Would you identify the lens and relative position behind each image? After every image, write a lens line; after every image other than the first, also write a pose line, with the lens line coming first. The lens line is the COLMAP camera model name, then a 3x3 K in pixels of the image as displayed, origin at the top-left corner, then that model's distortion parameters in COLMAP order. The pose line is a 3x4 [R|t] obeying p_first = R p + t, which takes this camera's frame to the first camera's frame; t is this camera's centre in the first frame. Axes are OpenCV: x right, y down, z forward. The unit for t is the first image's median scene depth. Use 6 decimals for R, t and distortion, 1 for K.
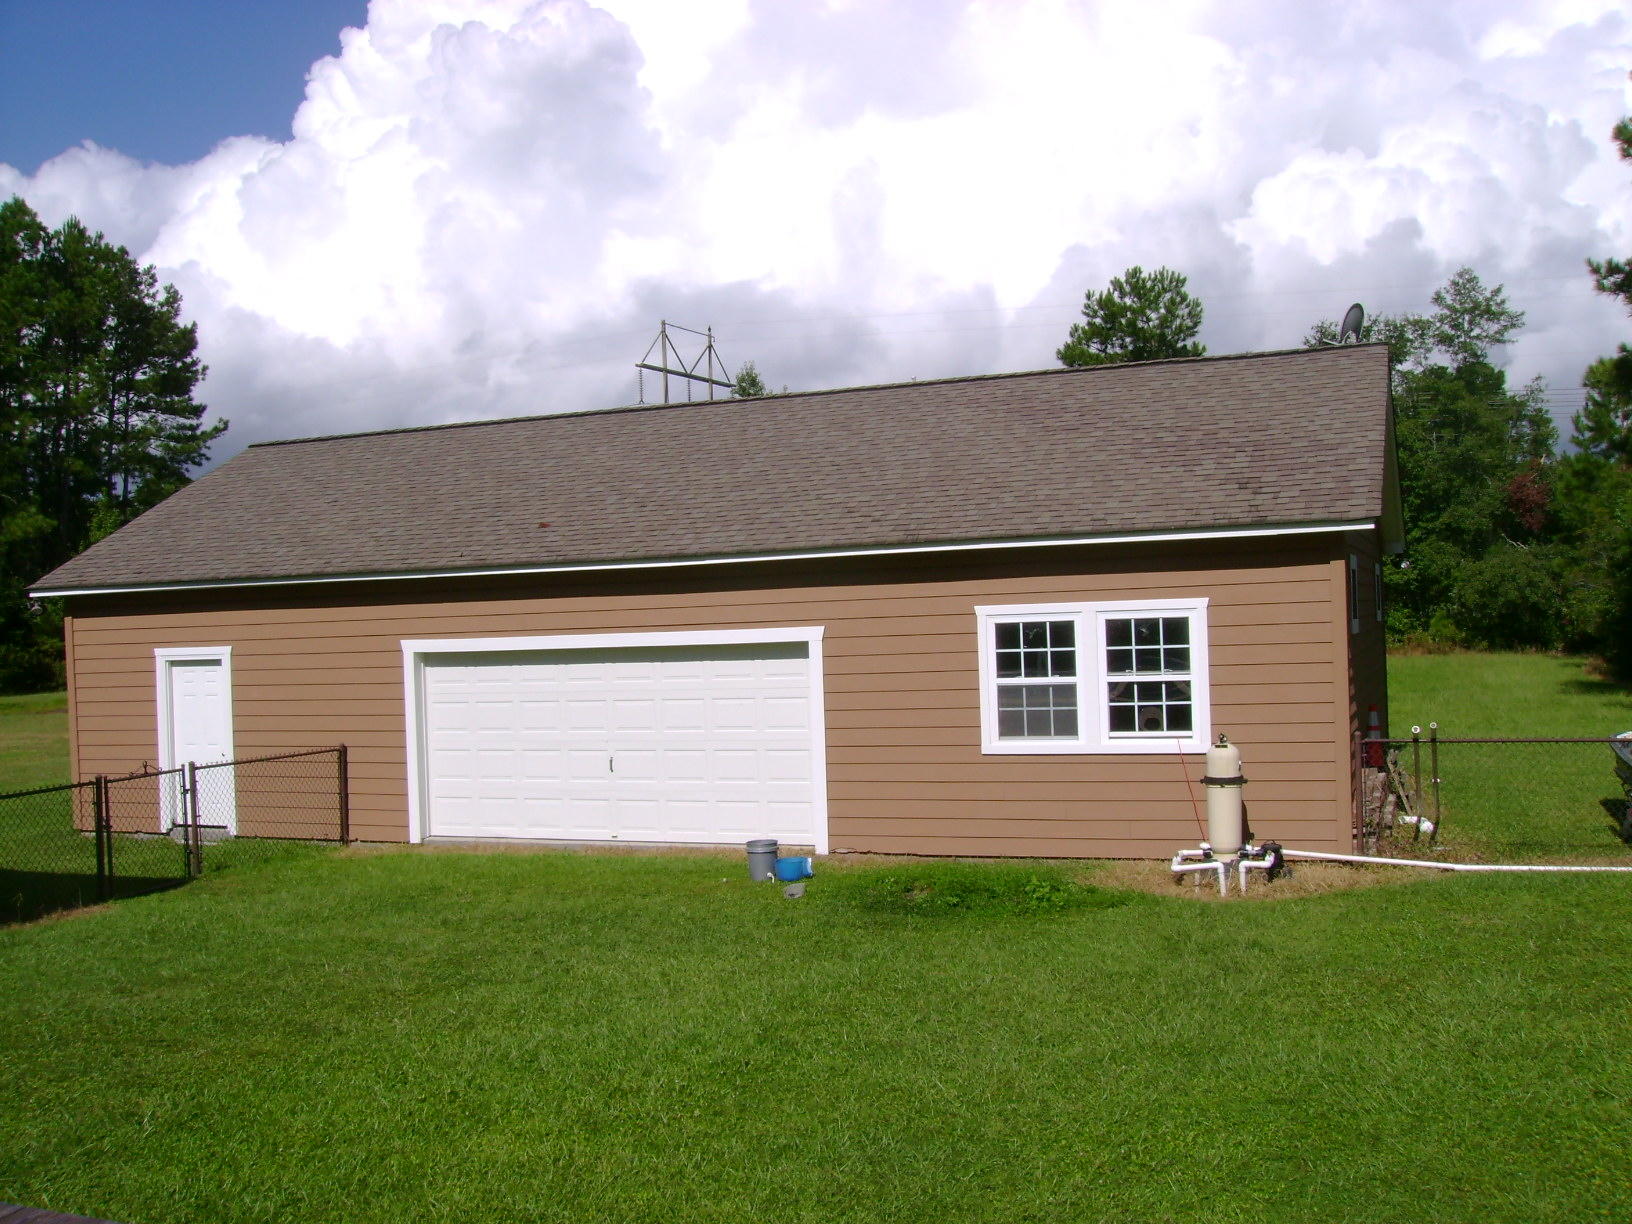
lens RADIAL K [[1618.5, 0, 825.8], [0, 1618.5, 602.8], [0, 0, 1]] dist [-0.139020, 0.100184]
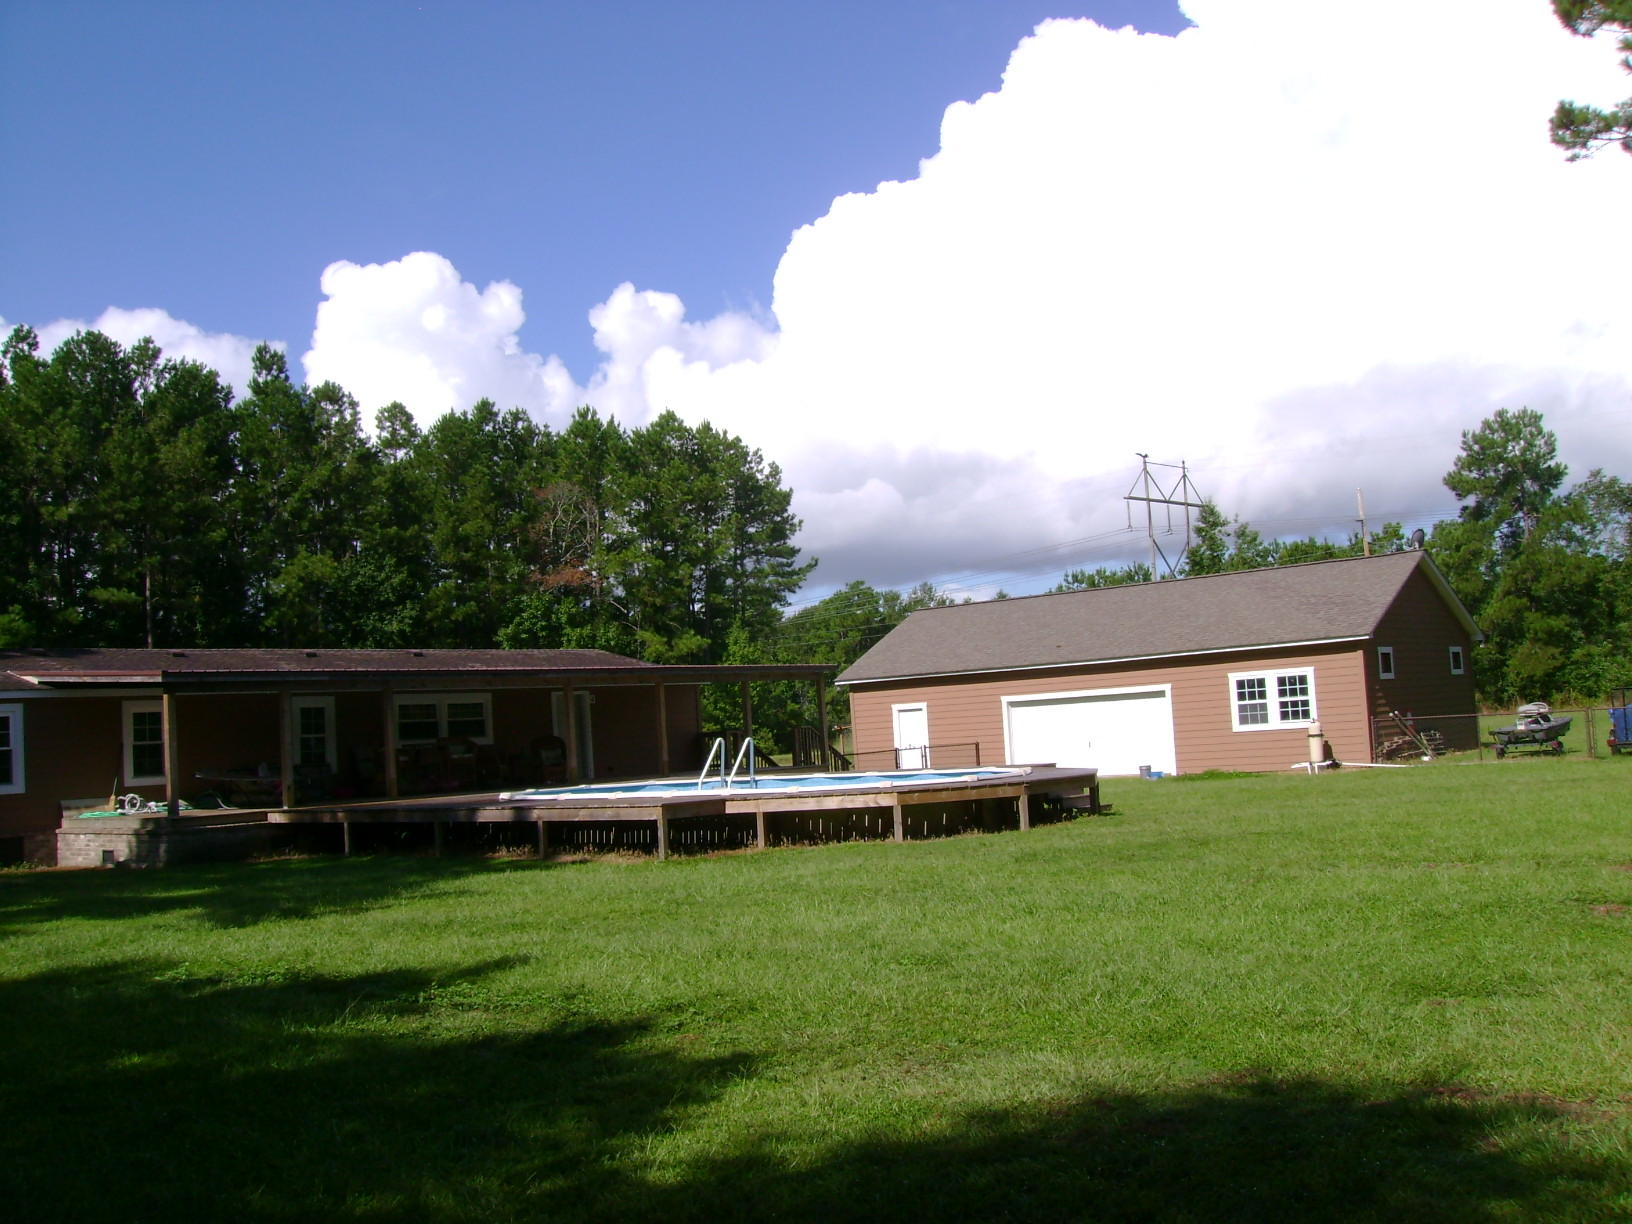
lens RADIAL K [[1618.5, 0, 825.8], [0, 1618.5, 602.8], [0, 0, 1]] dist [-0.139020, 0.100184]
pose [[0.949783, -0.047064, -0.309350, 0.233669], [0.029820, 0.997739, -0.060237, 0.020377], [0.311485, 0.047988, 0.949039, -1.341130]]
